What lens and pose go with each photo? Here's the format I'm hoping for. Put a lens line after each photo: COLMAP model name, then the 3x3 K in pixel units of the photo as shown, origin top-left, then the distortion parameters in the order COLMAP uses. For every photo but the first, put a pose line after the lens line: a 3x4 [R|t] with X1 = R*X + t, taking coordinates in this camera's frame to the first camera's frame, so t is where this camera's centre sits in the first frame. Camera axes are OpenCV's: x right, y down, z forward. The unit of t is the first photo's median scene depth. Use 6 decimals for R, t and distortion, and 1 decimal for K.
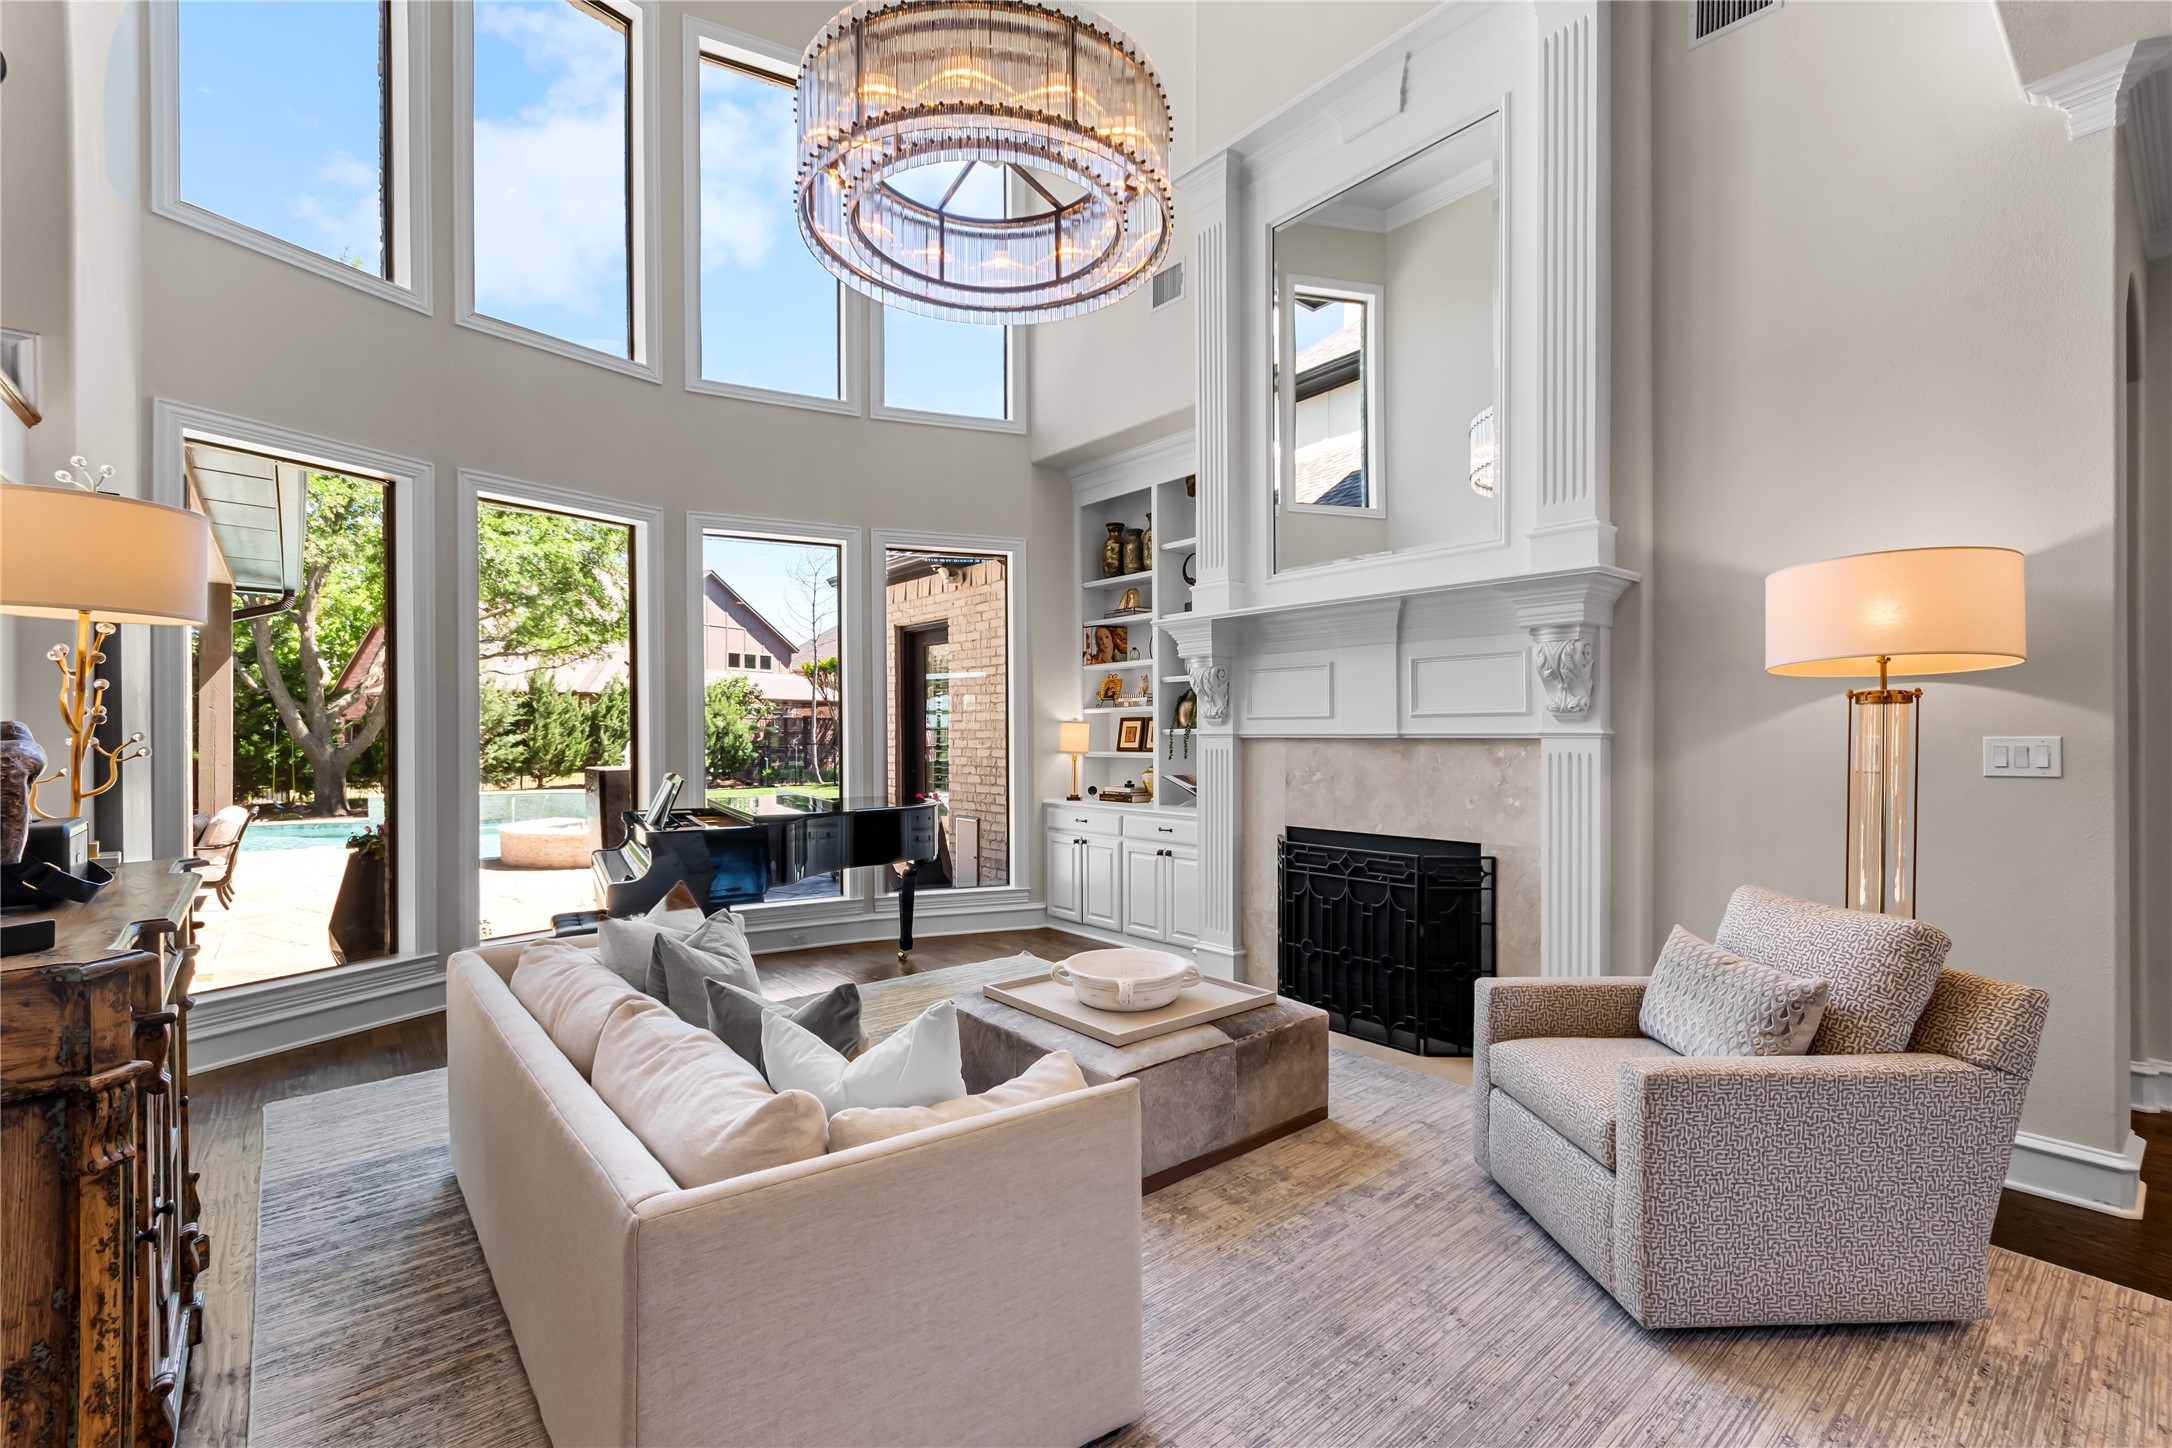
lens RADIAL K [[947.4, 0, 1082.2], [0, 947.4, 728.9], [0, 0, 1]] dist [-0.001836, -0.000478]
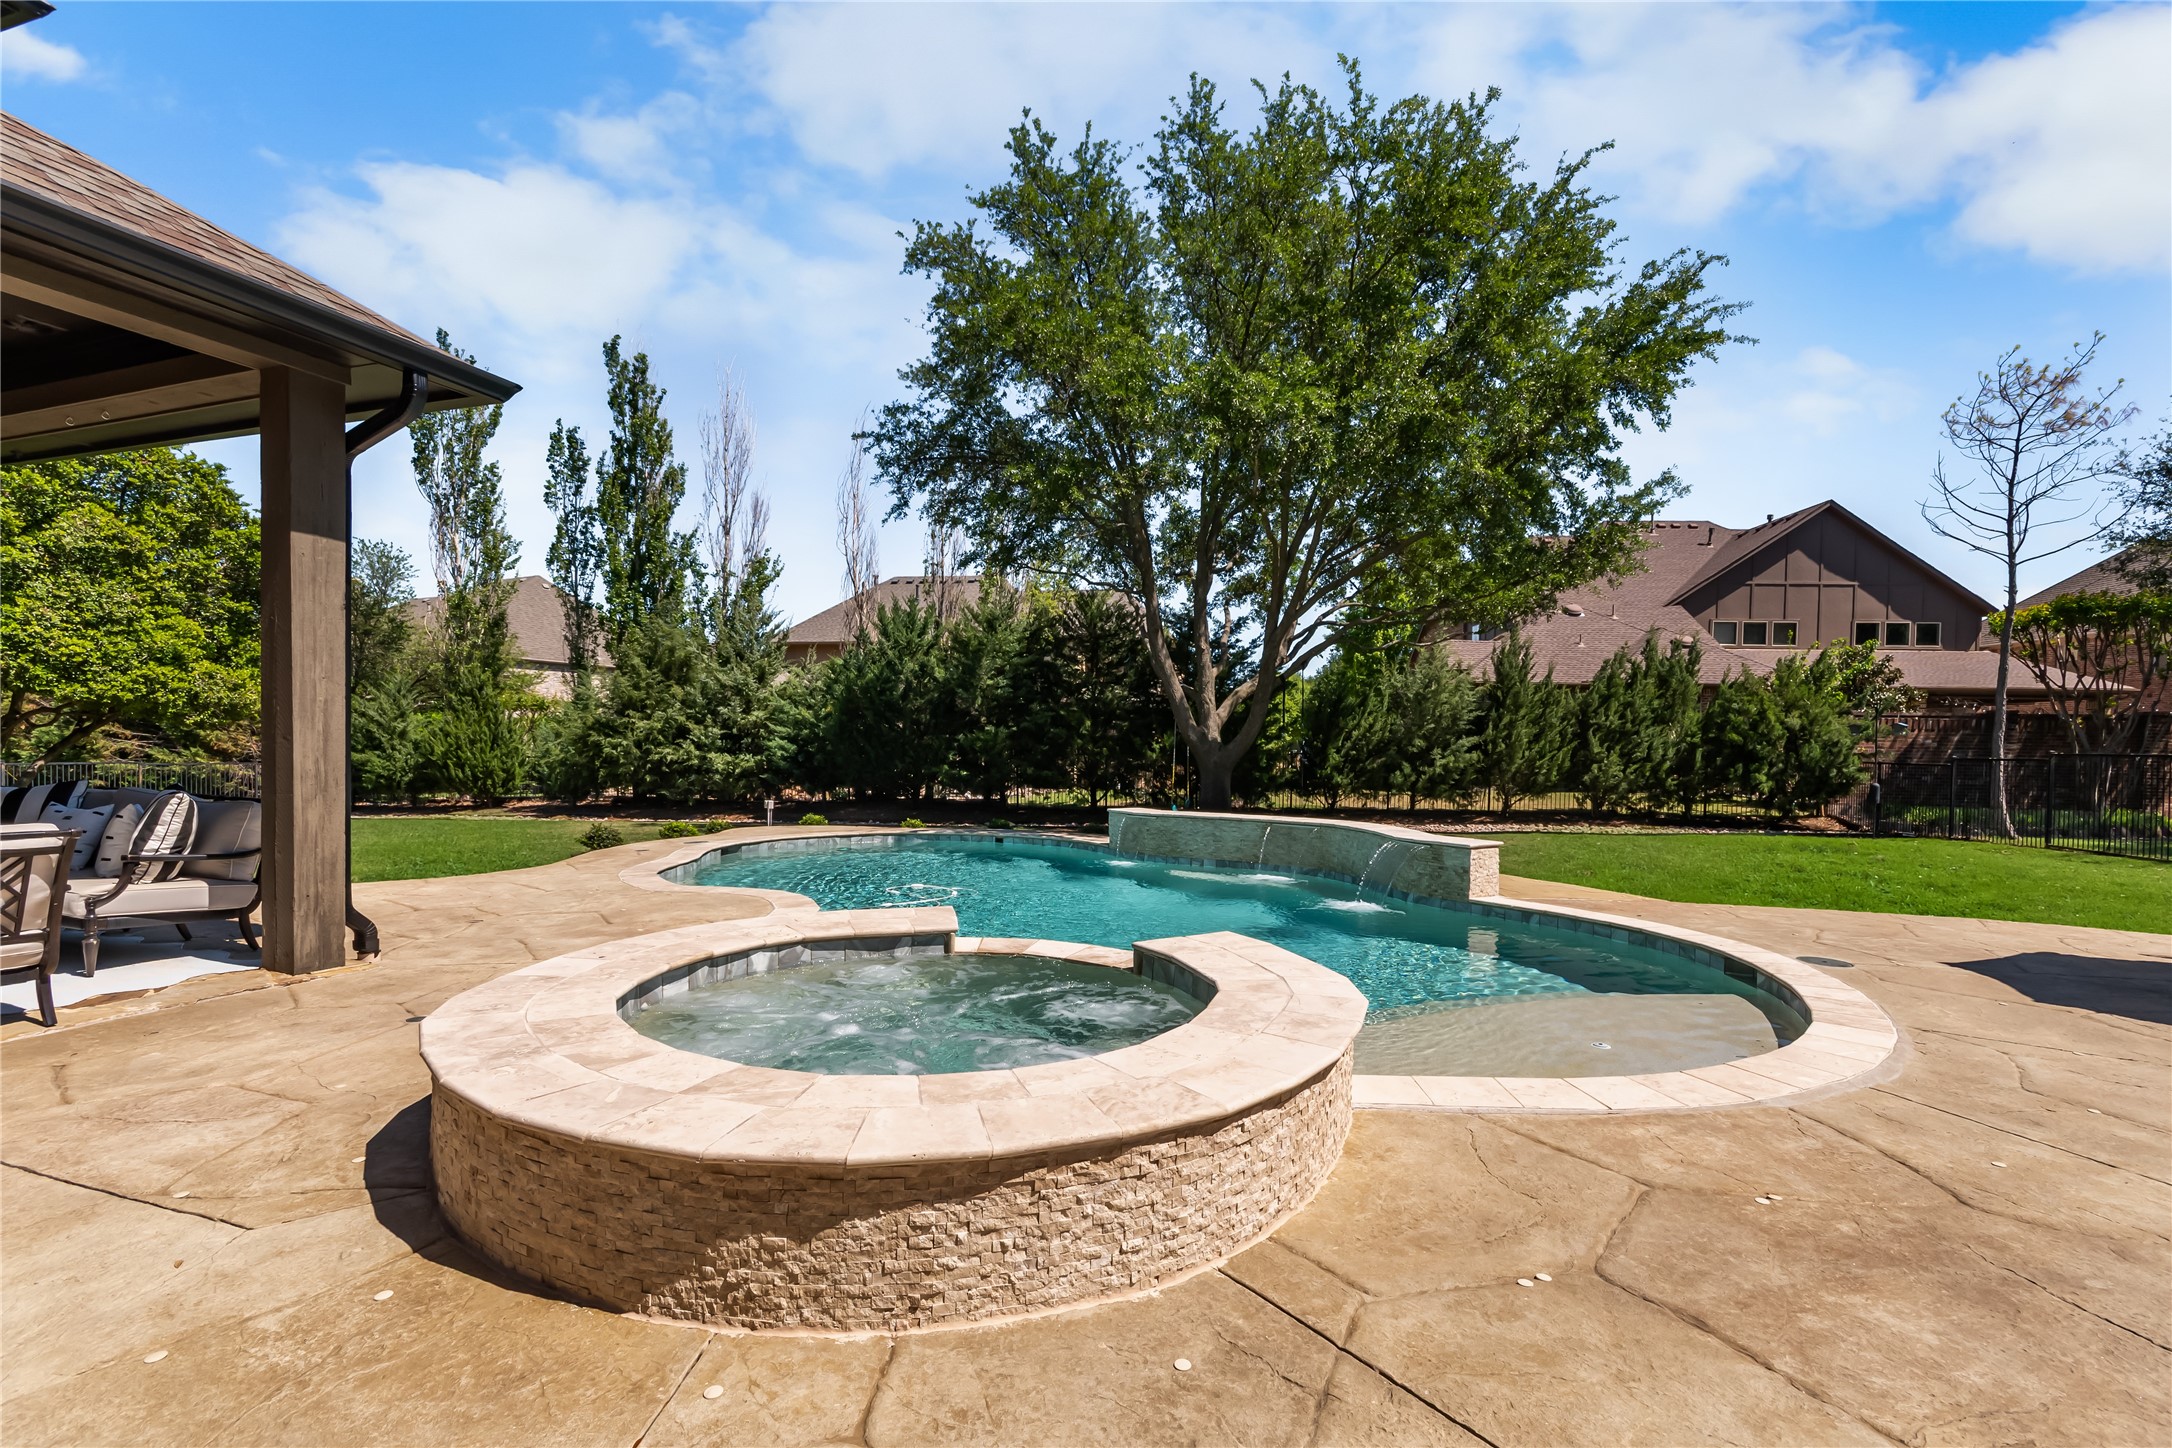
lens RADIAL K [[957.6, 0, 1085.0], [0, 957.6, 721.9], [0, 0, 1]] dist [0.001401, 0.000057]
pose [[0.503318, 0.004334, -0.864091, -0.101151], [-0.005203, 0.999984, 0.001985, -0.004726], [0.864086, 0.003497, 0.503333, 0.353314]]
